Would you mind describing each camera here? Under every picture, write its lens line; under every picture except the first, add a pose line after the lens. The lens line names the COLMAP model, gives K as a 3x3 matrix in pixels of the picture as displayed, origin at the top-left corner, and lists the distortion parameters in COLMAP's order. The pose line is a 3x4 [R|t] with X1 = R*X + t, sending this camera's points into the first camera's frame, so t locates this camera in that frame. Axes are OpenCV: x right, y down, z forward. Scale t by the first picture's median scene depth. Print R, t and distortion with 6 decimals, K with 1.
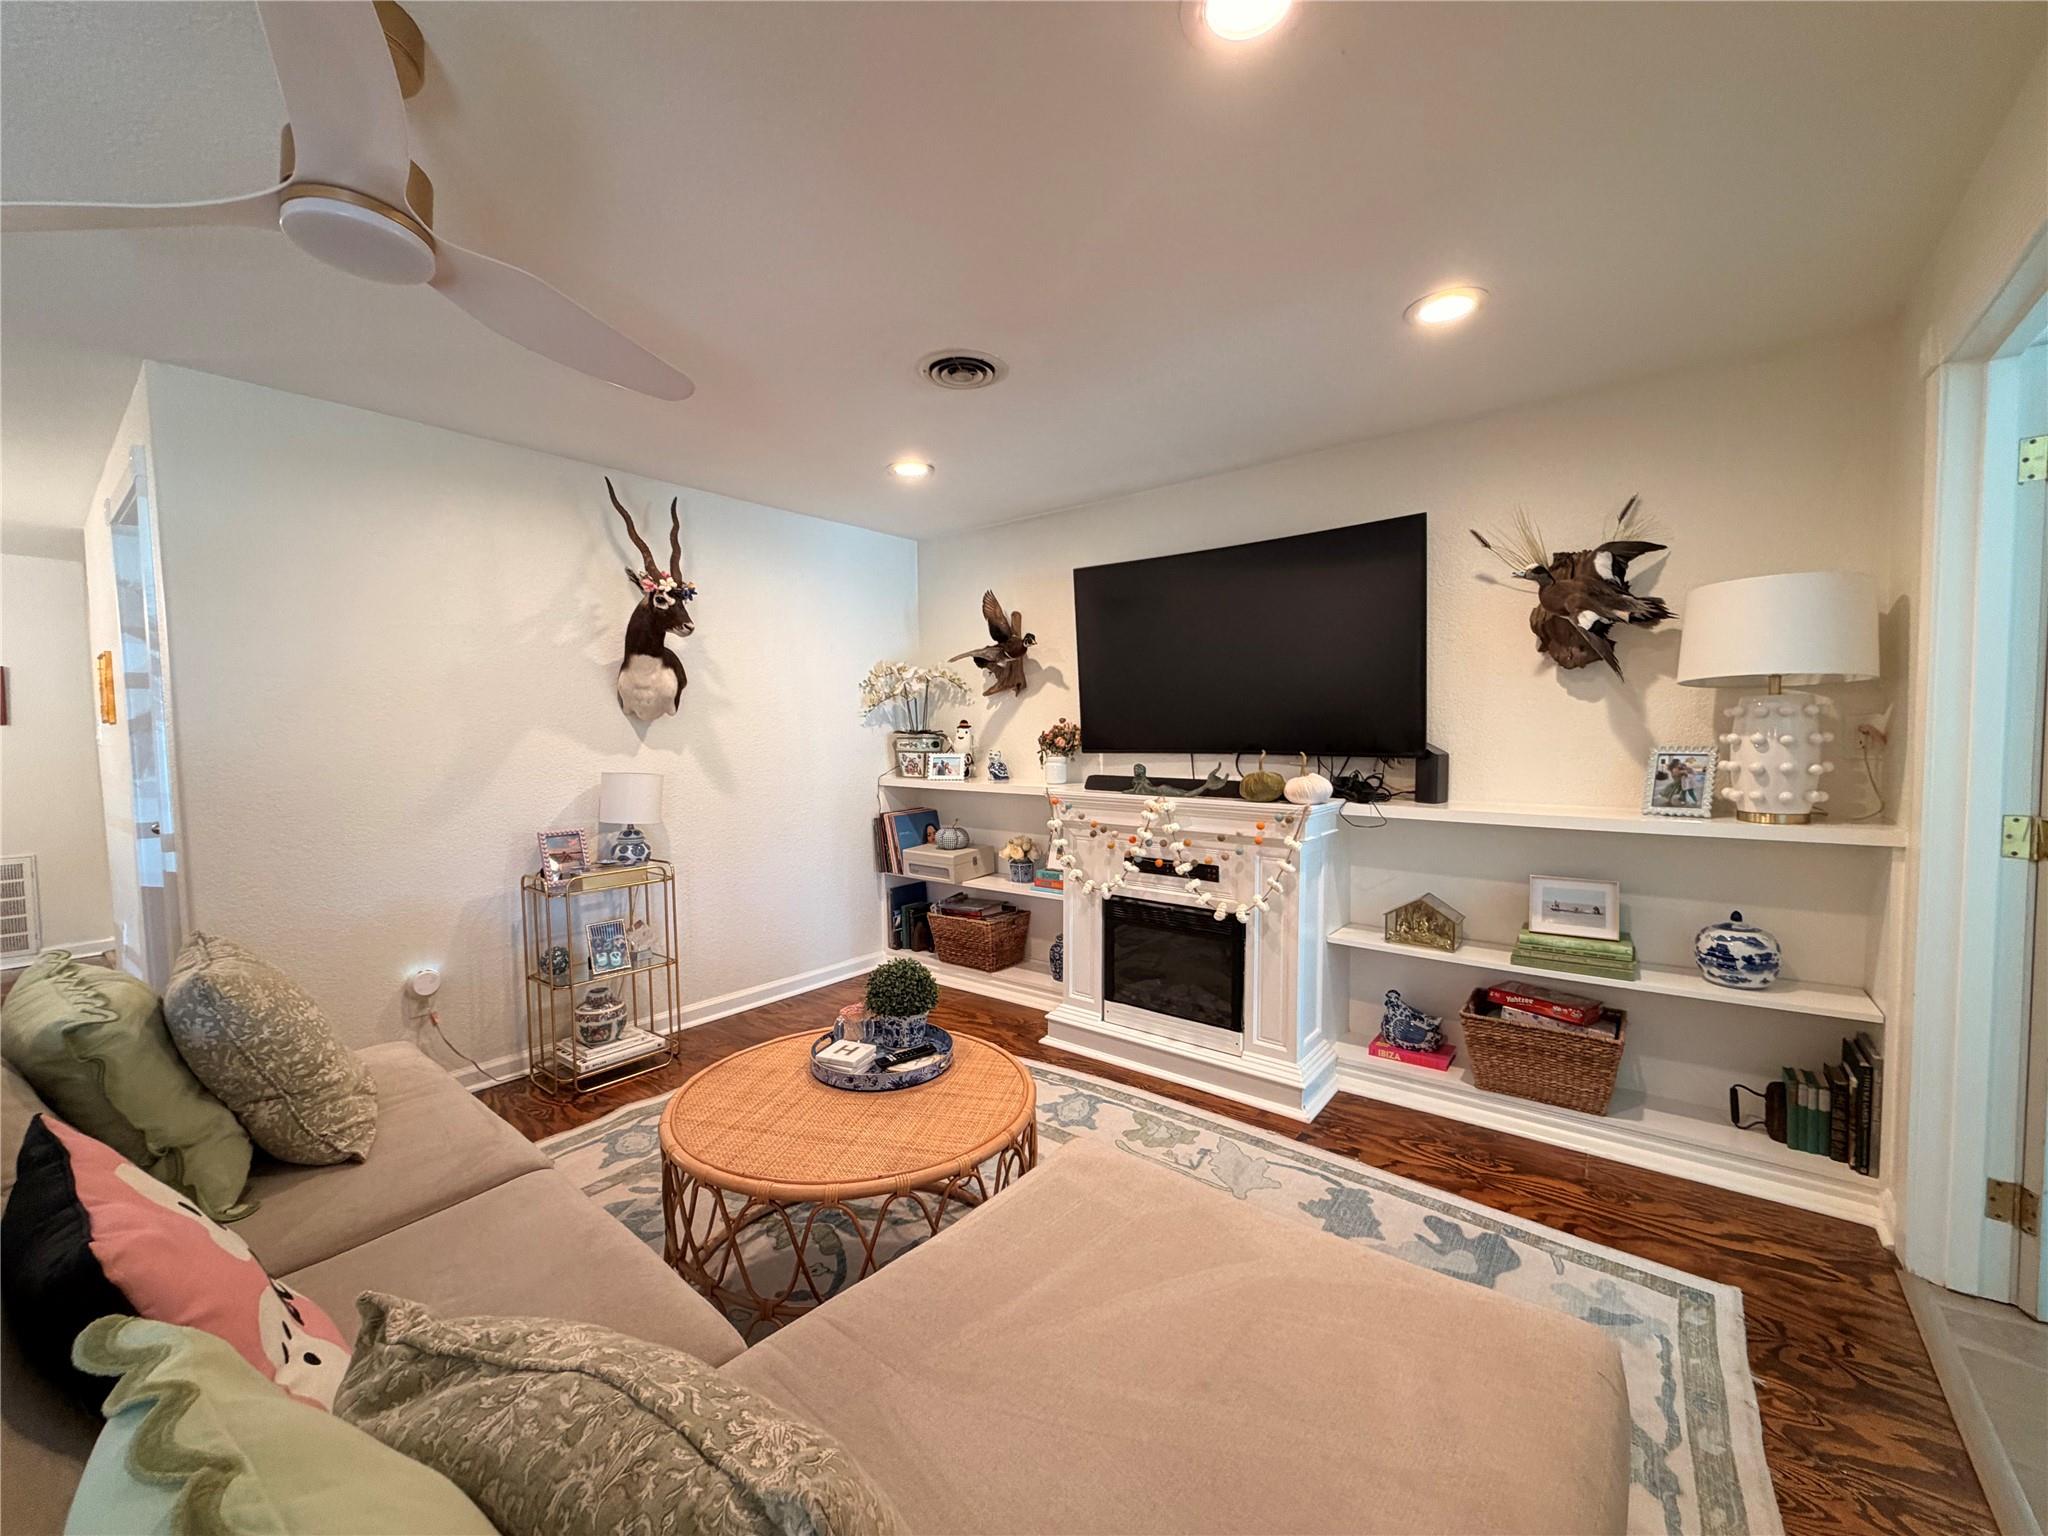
lens RADIAL K [[815.4, 0, 1018.2], [0, 815.4, 770.4], [0, 0, 1]] dist [-0.000862, 0.000548]
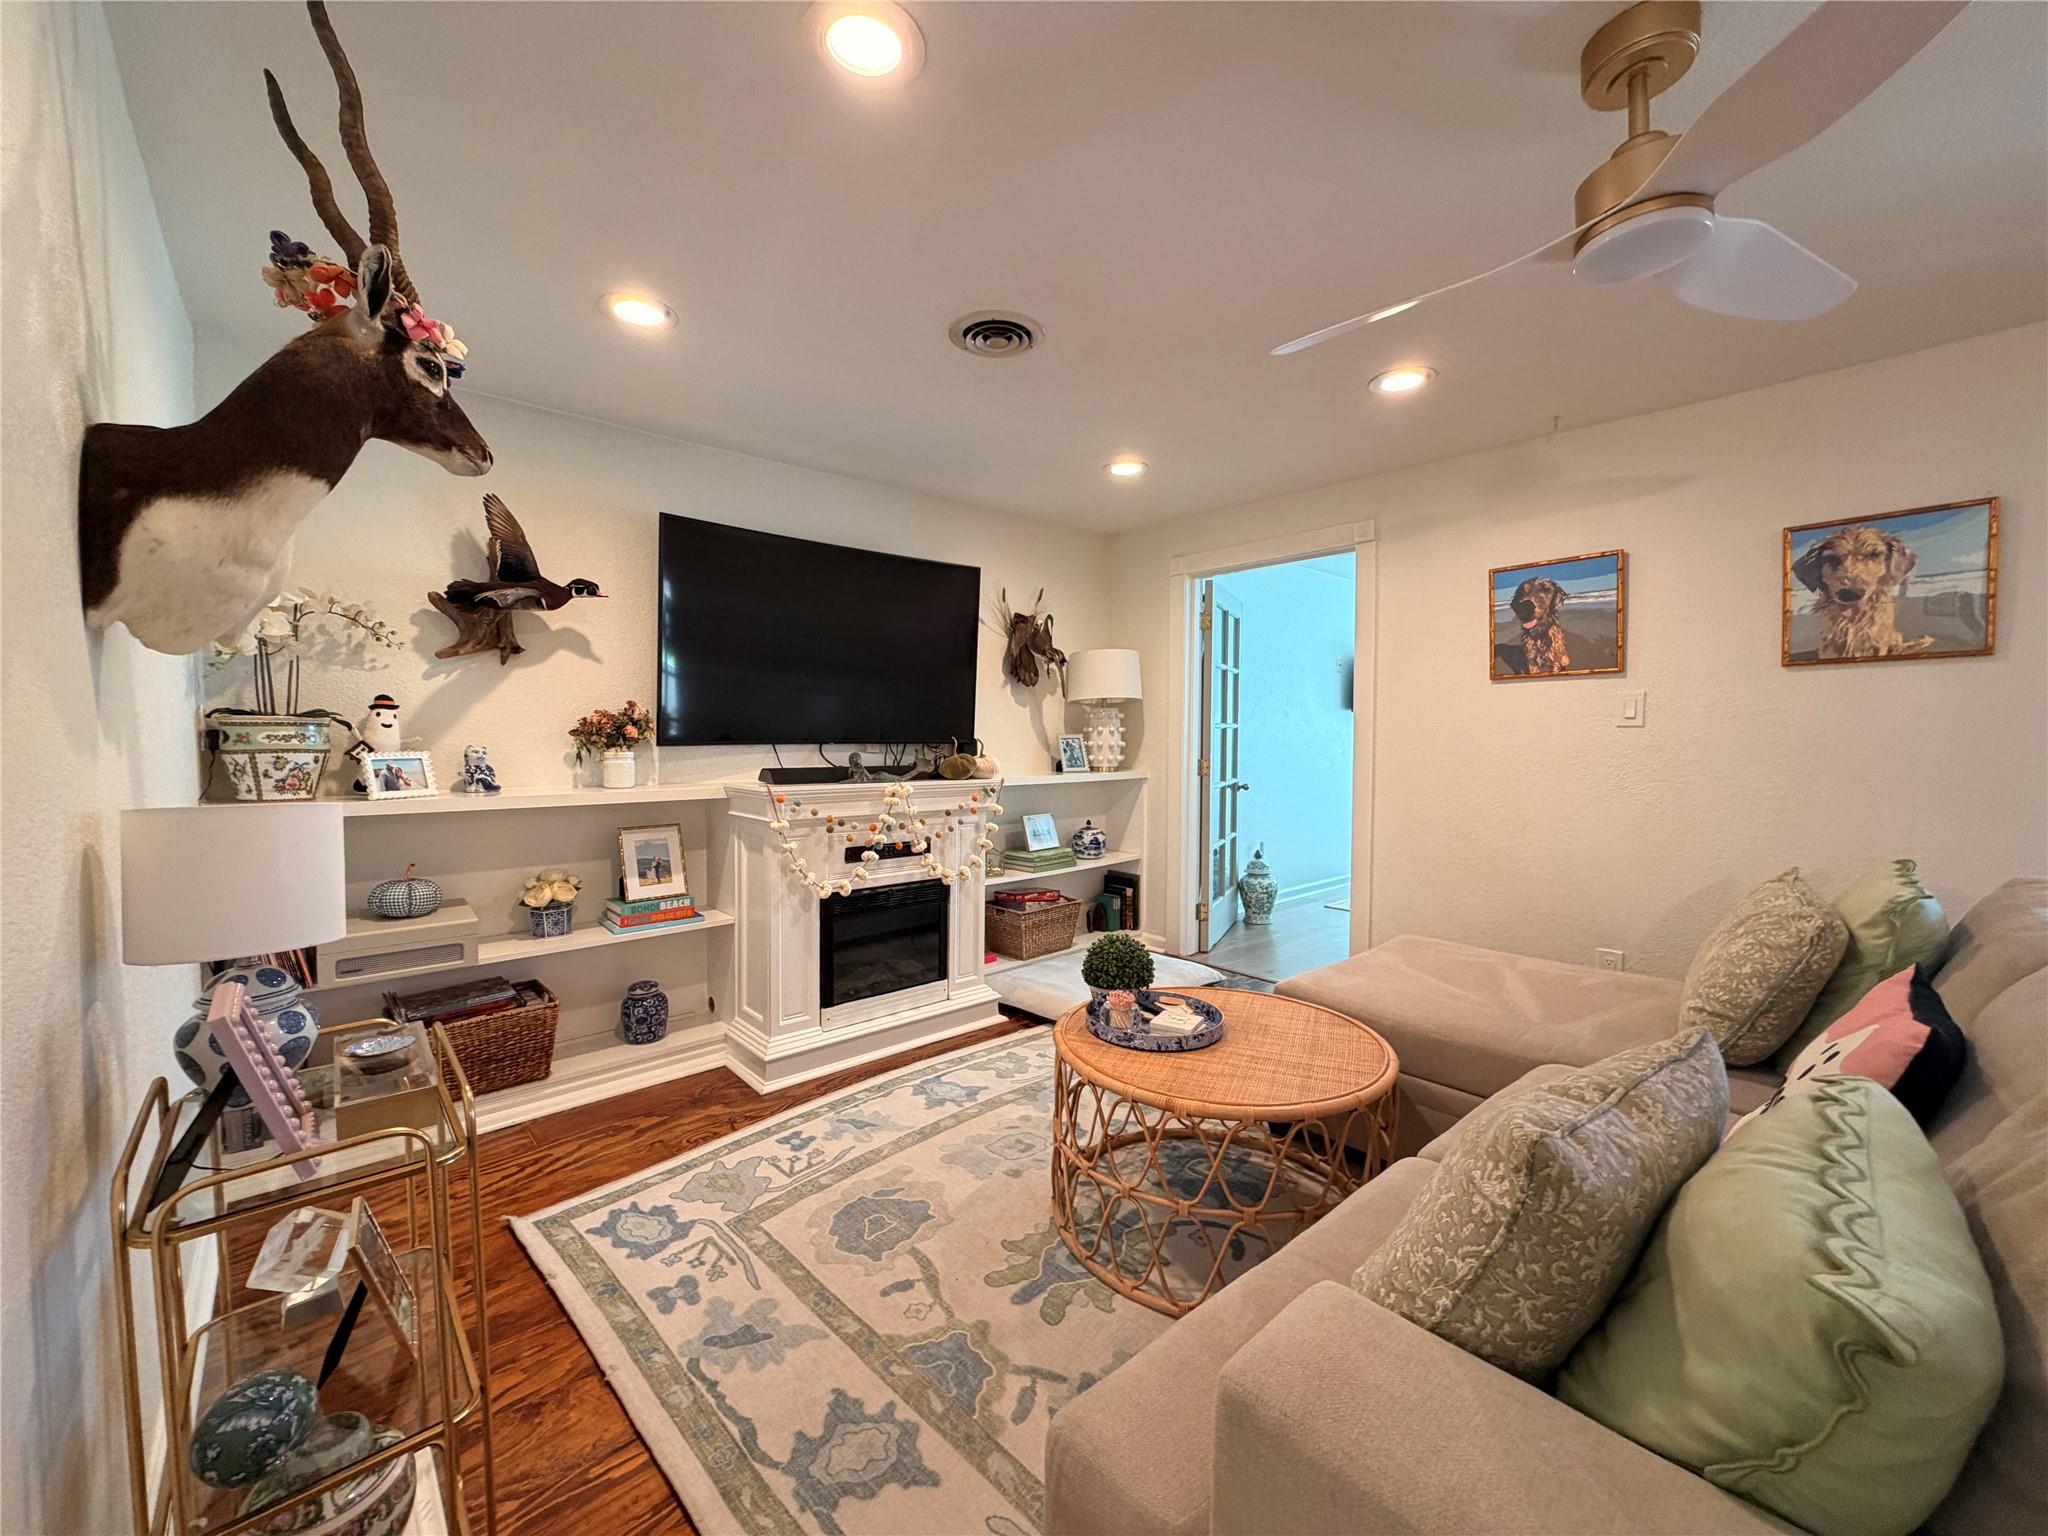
lens RADIAL K [[815.4, 0, 1015.7], [0, 815.4, 772.9], [0, 0, 1]] dist [-0.000862, 0.000548]
pose [[0.165235, -0.038859, 0.985488, -0.800737], [0.046888, 0.998403, 0.031506, -0.005522], [-0.985139, 0.041002, 0.166793, 0.652386]]
